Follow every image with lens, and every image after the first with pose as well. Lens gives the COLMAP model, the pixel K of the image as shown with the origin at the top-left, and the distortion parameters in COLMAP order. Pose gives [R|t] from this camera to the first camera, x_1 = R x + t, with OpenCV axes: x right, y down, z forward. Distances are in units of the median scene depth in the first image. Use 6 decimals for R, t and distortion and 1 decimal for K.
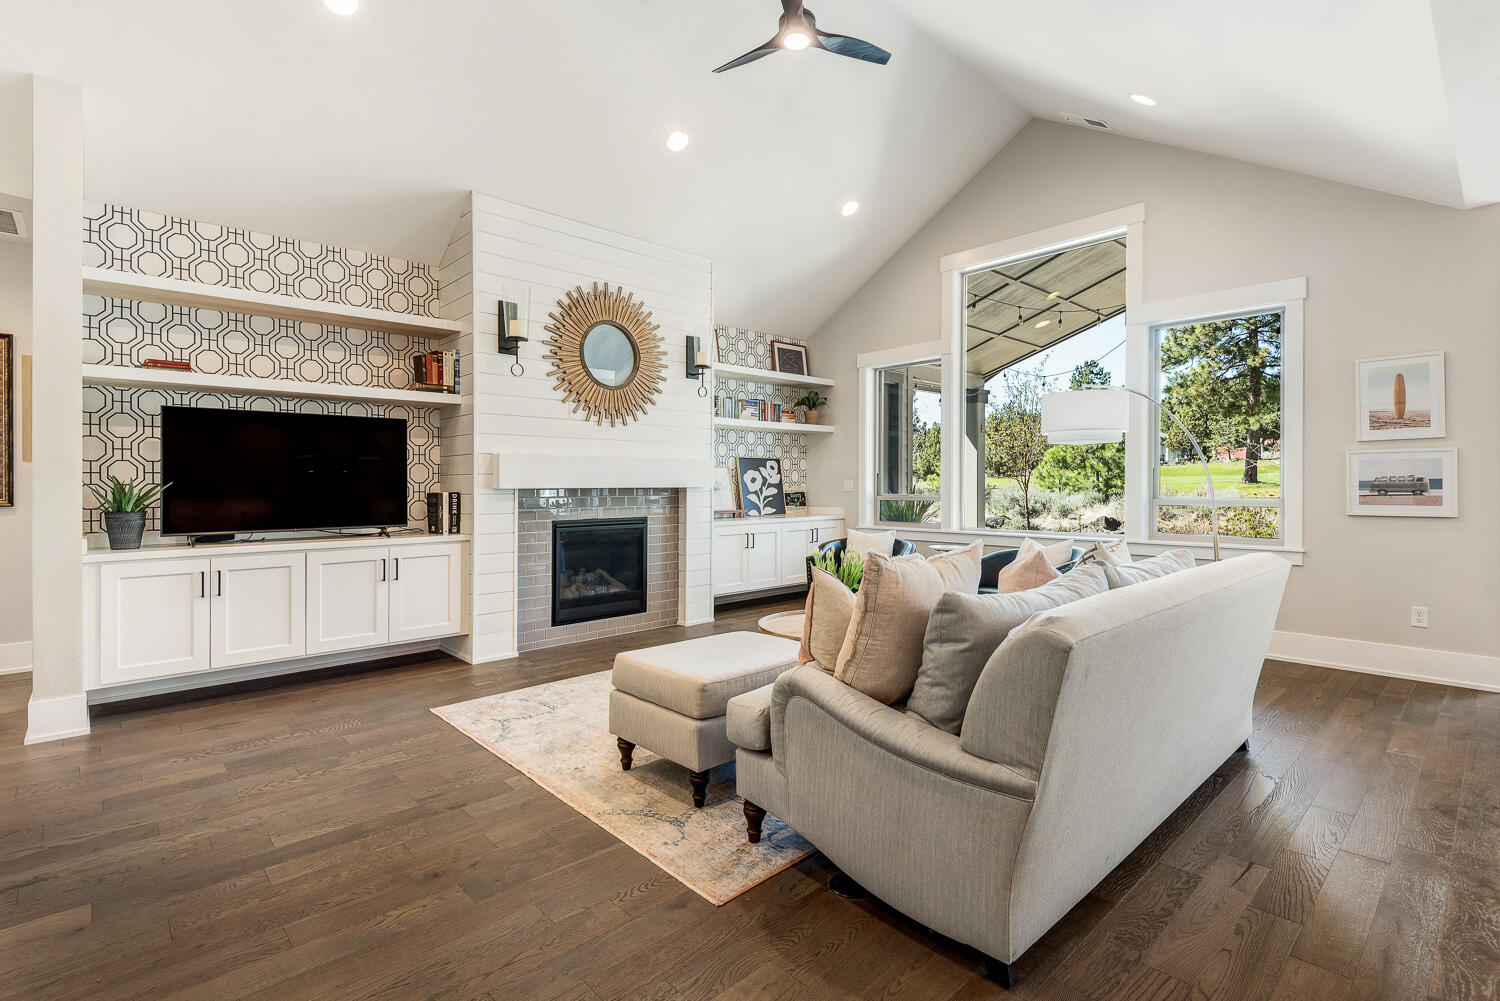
lens RADIAL K [[704.5, 0, 779.8], [0, 704.5, 484.4], [0, 0, 1]] dist [0.013067, -0.007160]
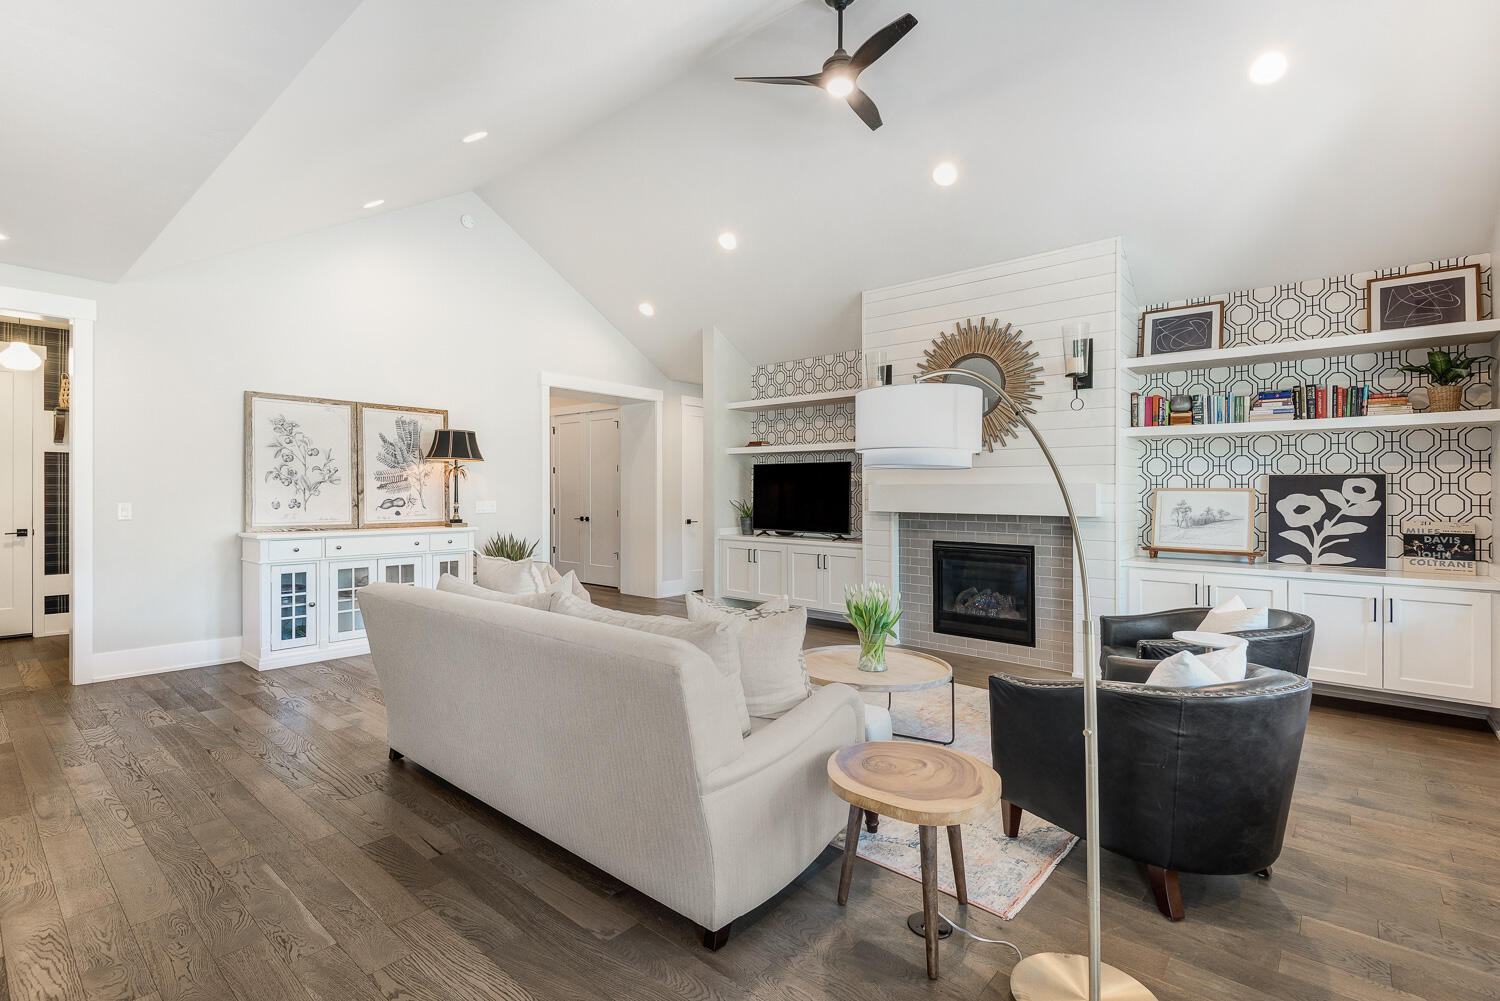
lens RADIAL K [[704.5, 0, 750.1], [0, 704.5, 496.0], [0, 0, 1]] dist [0.013067, -0.007160]
pose [[0.082531, 0.007824, -0.996558, 0.718231], [-0.008819, 0.999936, 0.007120, -0.023615], [0.996549, 0.008201, 0.082595, 0.543768]]
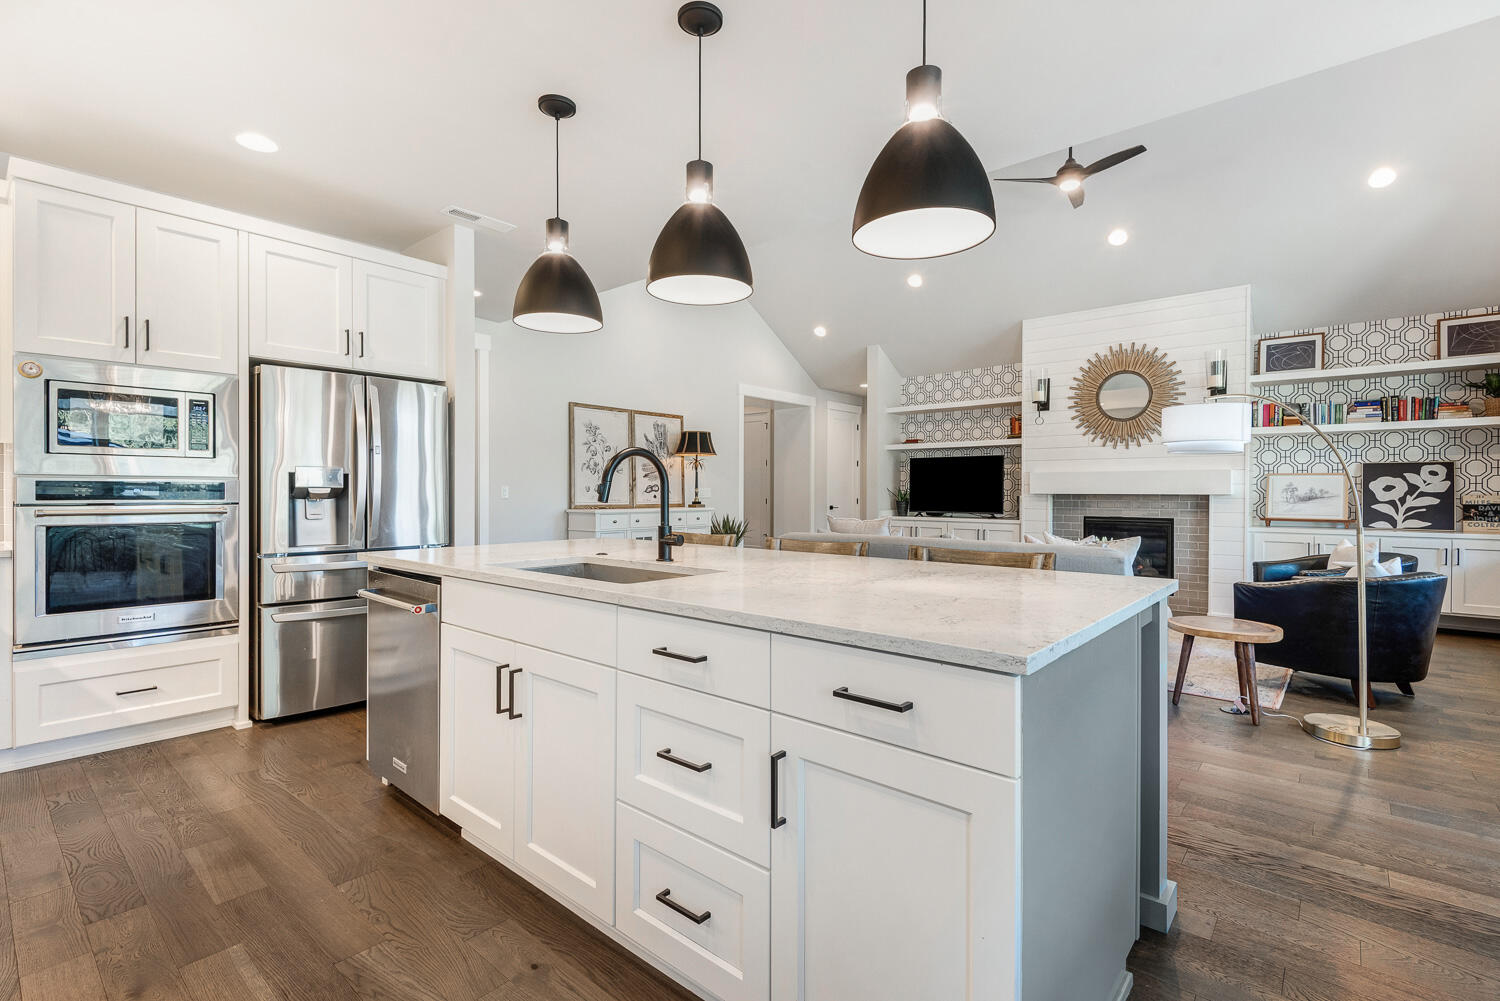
lens RADIAL K [[704.5, 0, 746.7], [0, 704.5, 490.9], [0, 0, 1]] dist [0.013067, -0.007160]
pose [[0.077099, 0.002873, -0.997019, 0.982949], [-0.006240, 0.999978, 0.002399, 0.000360], [0.997004, 0.006036, 0.077115, 0.159950]]
